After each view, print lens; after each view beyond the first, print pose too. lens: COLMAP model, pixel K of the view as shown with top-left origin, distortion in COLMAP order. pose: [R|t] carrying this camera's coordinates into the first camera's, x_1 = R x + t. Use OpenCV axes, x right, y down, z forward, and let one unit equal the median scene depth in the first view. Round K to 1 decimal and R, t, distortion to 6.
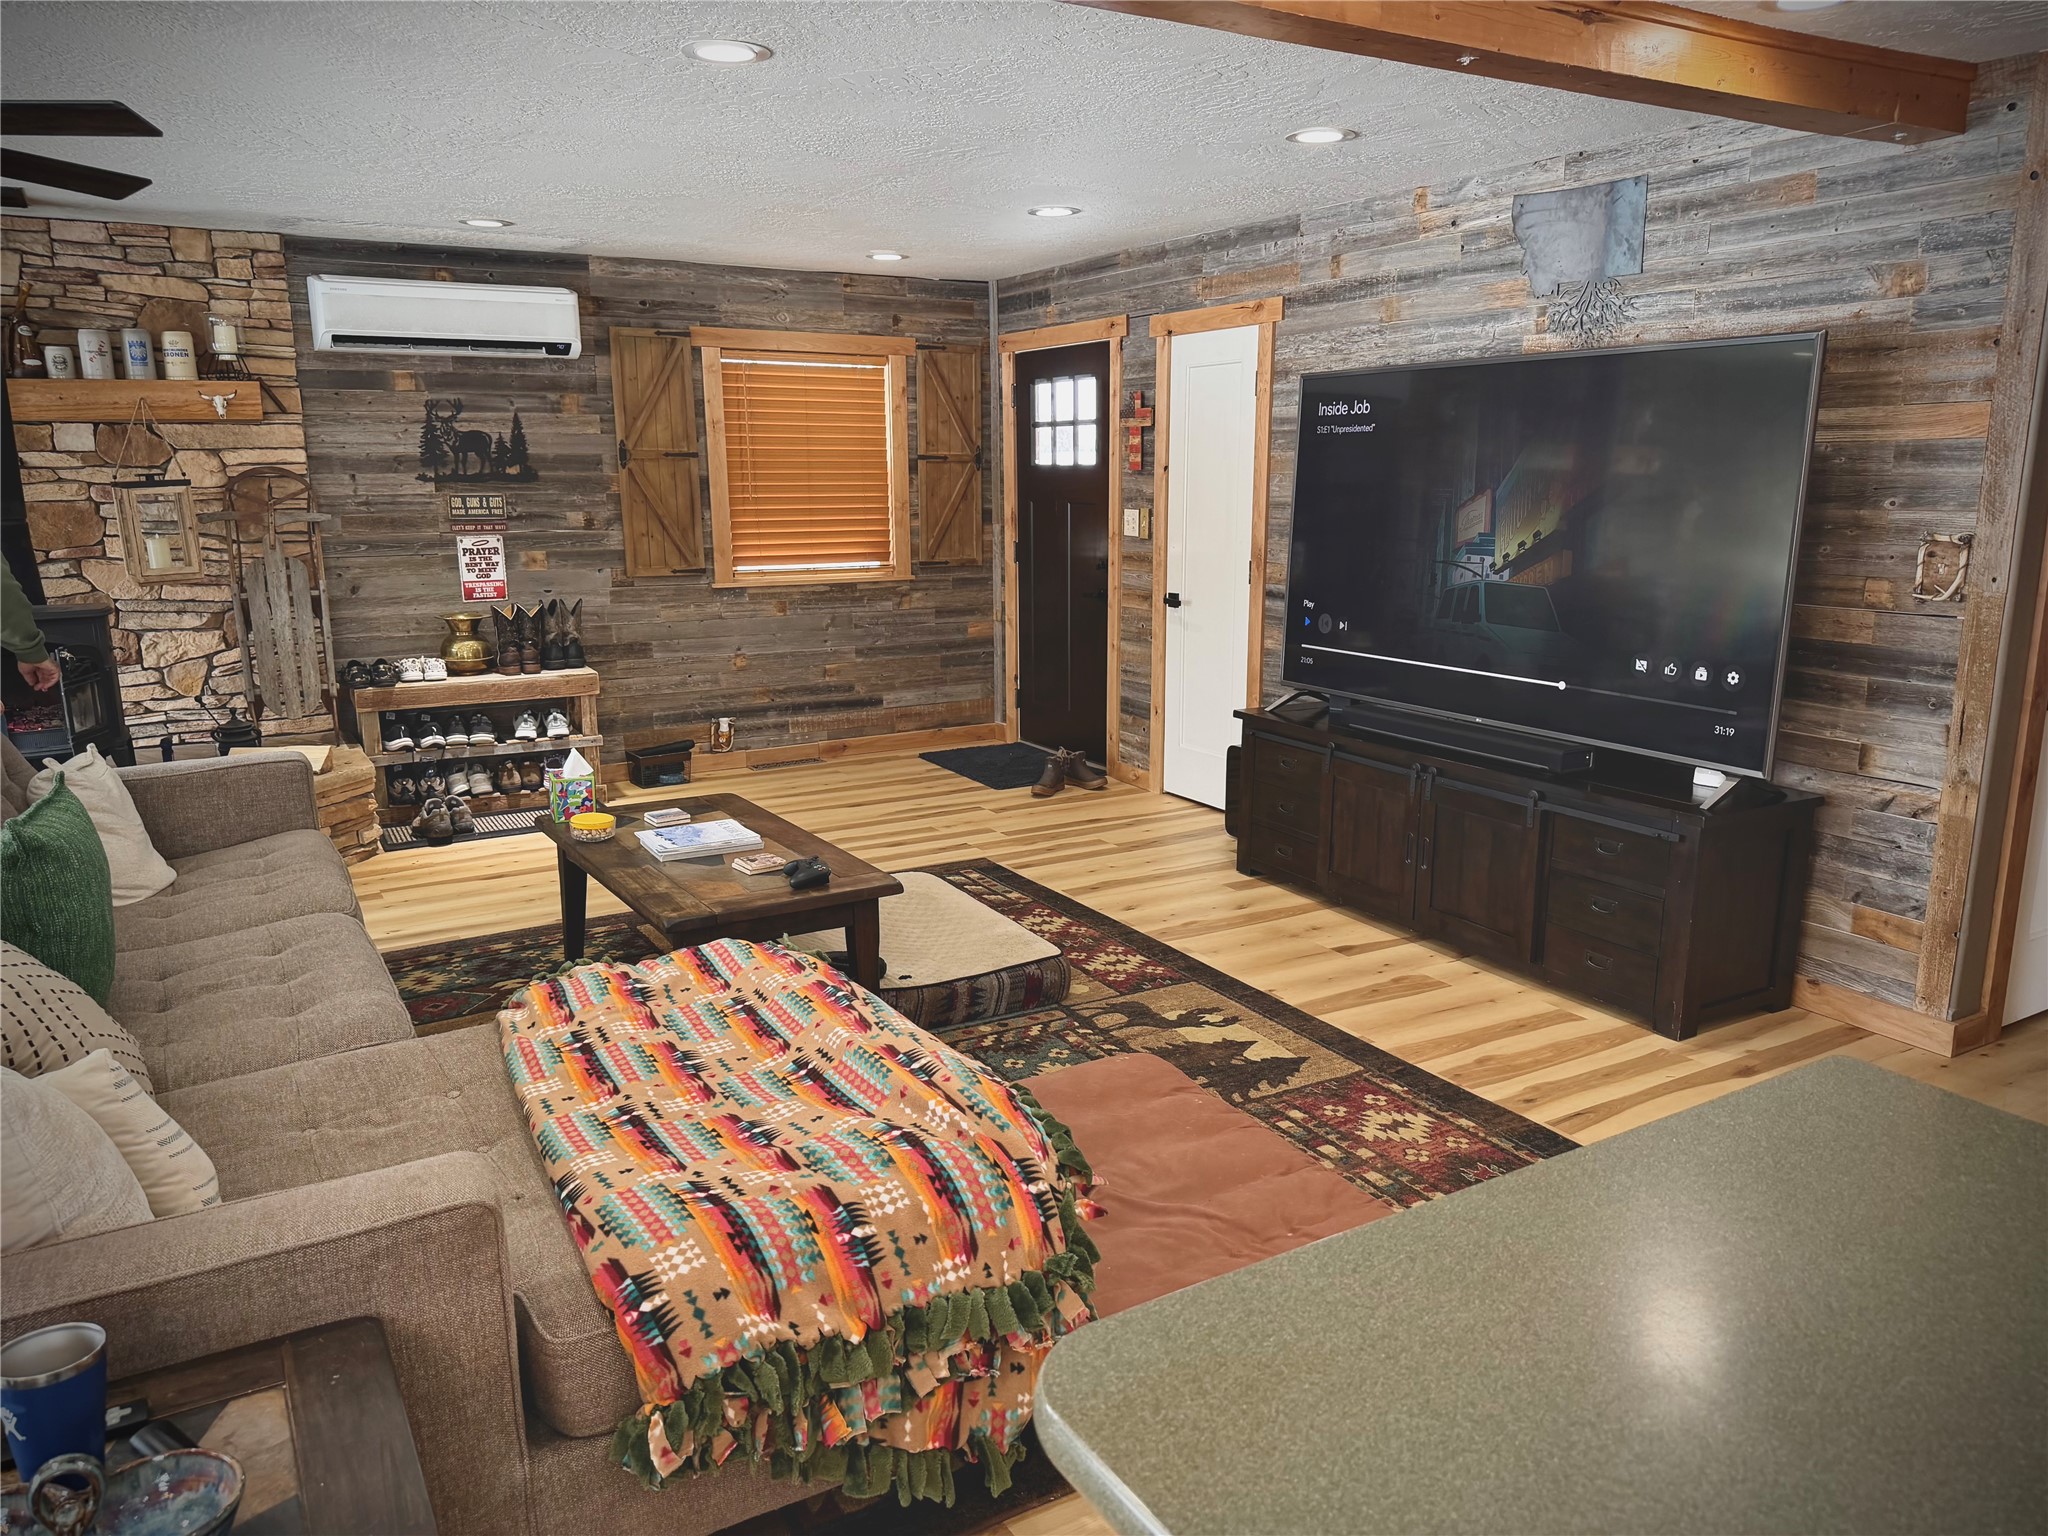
lens RADIAL K [[1470.6, 0, 1033.6], [0, 1470.6, 757.1], [0, 0, 1]] dist [0.070518, -0.079304]
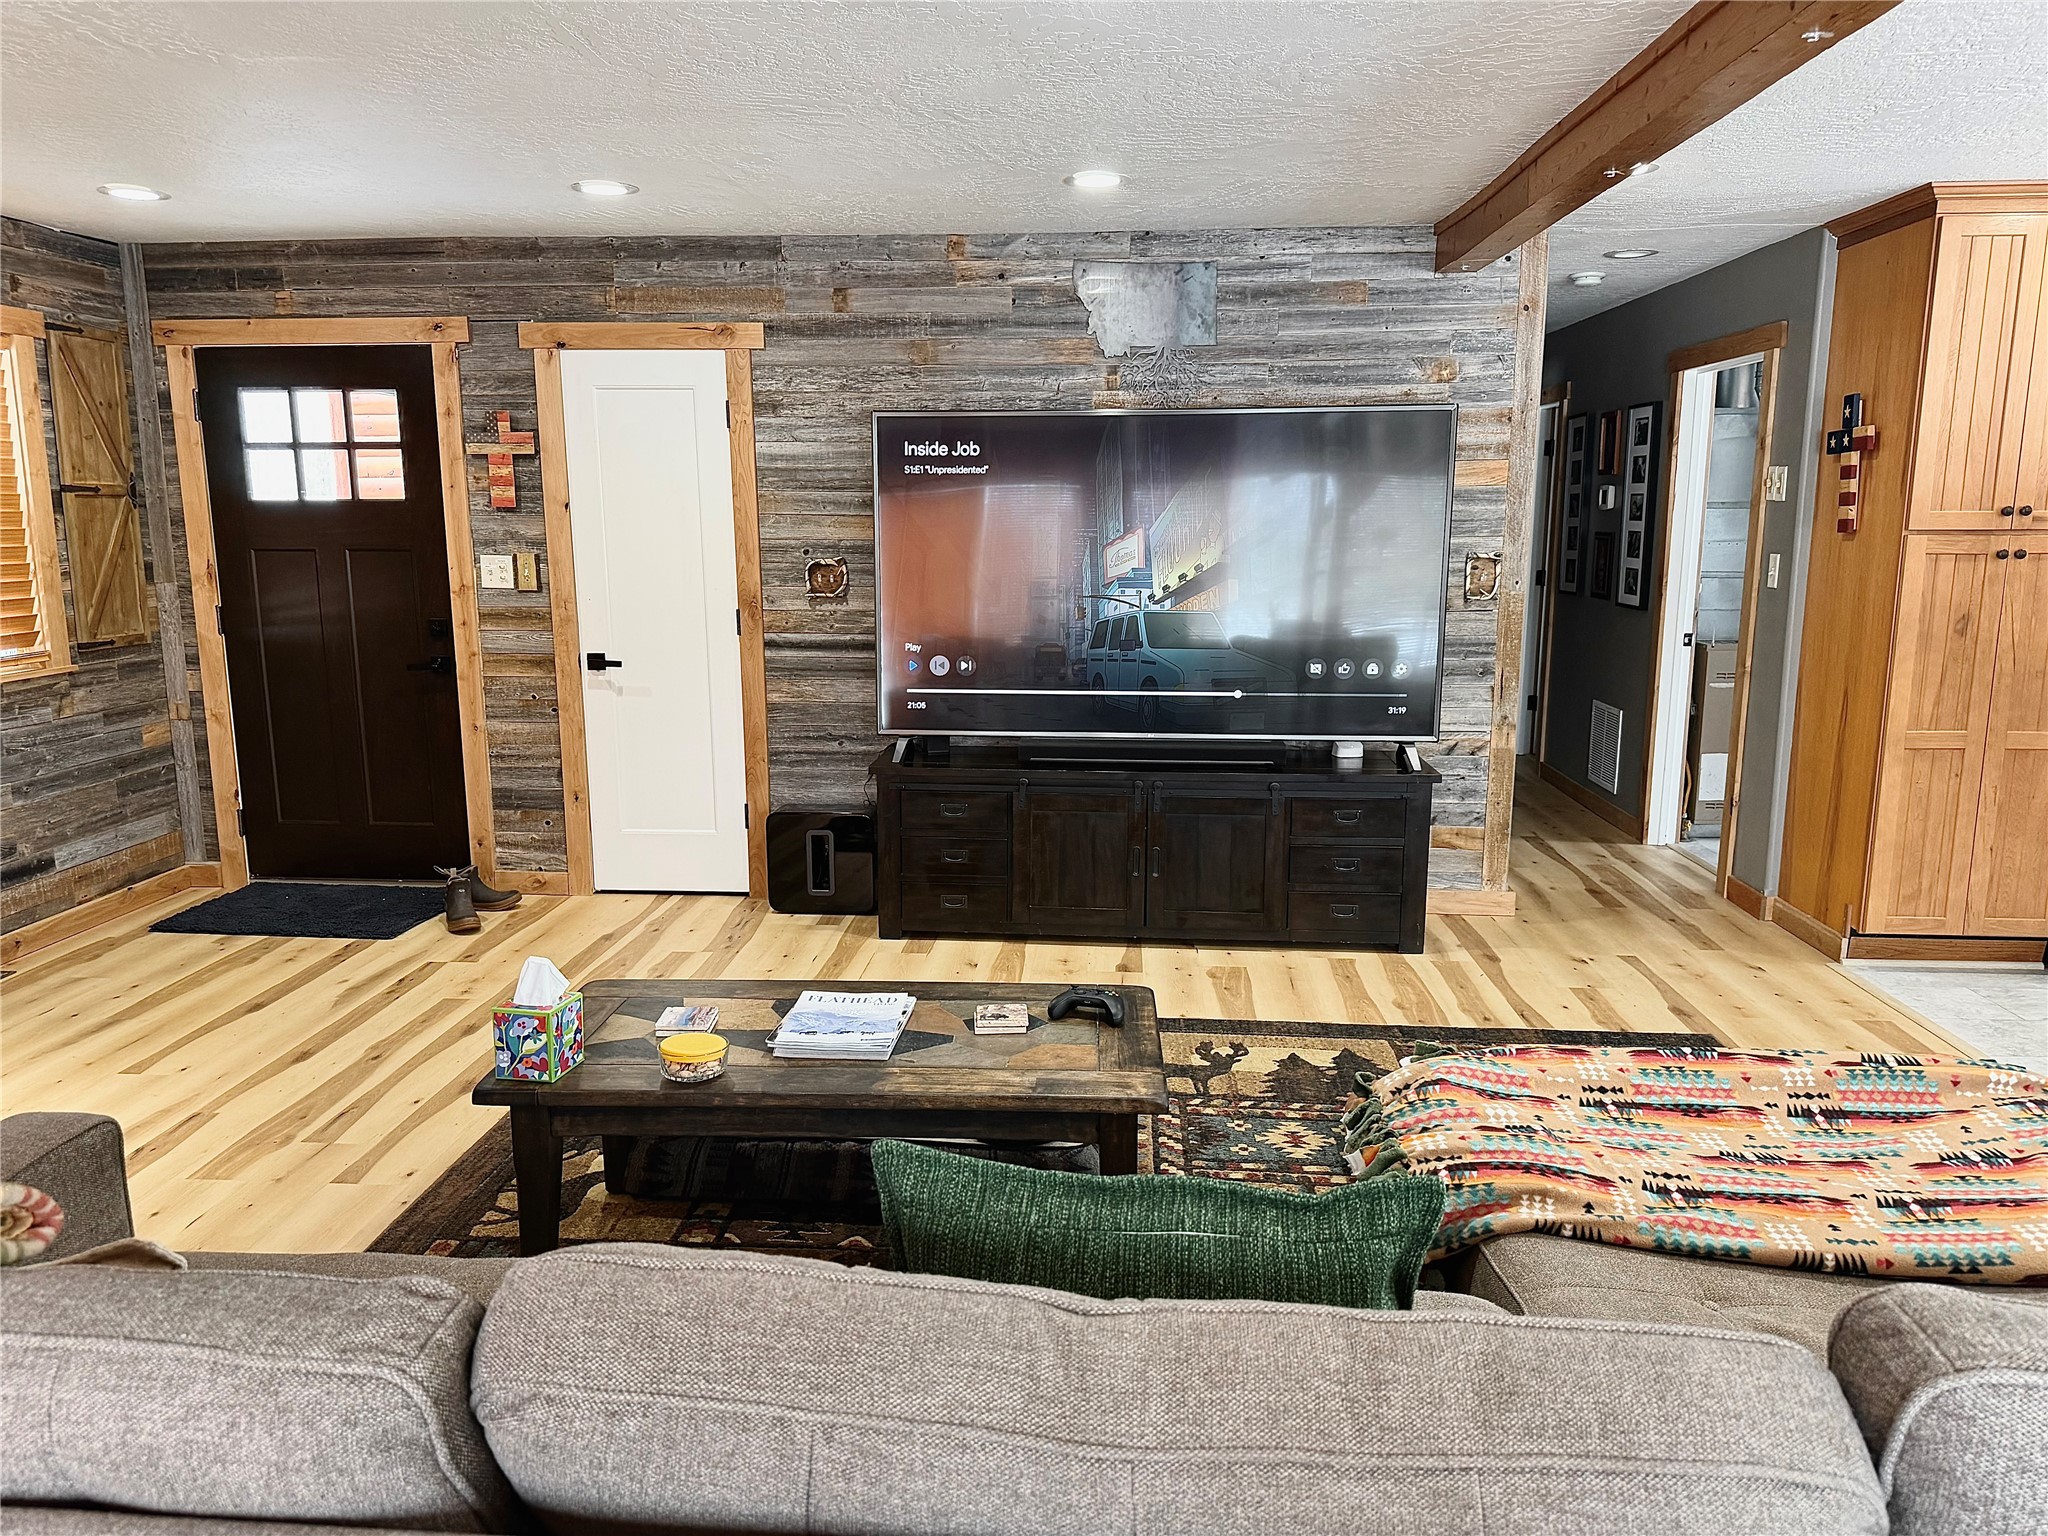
lens RADIAL K [[1470.6, 0, 1021.5], [0, 1470.6, 774.1], [0, 0, 1]] dist [0.070518, -0.079304]
pose [[0.571758, -0.148667, 0.806840, -0.616716], [0.160977, 0.984657, 0.067357, -0.082379], [-0.804474, 0.091370, 0.586918, 0.415511]]
